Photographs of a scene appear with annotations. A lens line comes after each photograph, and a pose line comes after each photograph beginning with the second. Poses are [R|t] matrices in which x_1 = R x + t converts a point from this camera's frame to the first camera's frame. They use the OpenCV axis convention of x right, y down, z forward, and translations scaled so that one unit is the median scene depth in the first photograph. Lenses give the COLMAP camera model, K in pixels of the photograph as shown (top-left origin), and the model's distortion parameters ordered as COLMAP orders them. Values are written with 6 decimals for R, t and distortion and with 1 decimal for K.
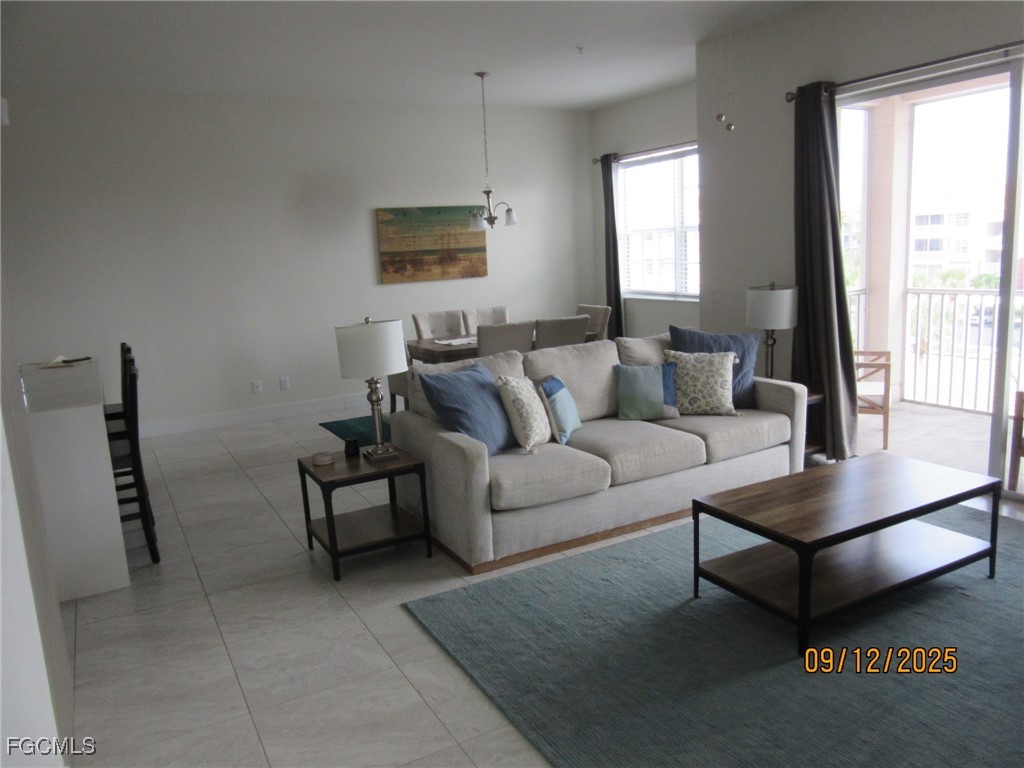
lens RADIAL K [[764.5, 0, 513.1], [0, 764.5, 384.9], [0, 0, 1]] dist [-0.026006, 0.006714]
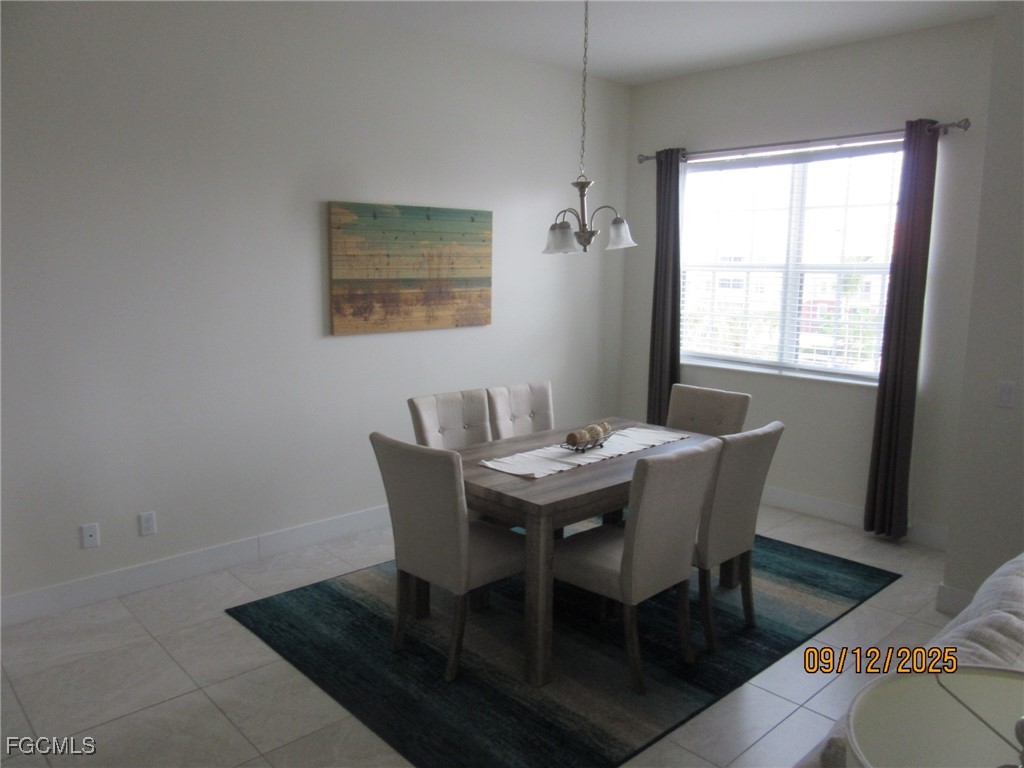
lens RADIAL K [[764.5, 0, 510.7], [0, 764.5, 383.5], [0, 0, 1]] dist [-0.026006, 0.006714]
pose [[0.967856, 0.019247, 0.250769, -0.180661], [-0.012236, 0.999490, -0.029489, -0.079587], [-0.251208, 0.025473, 0.967598, 0.411598]]
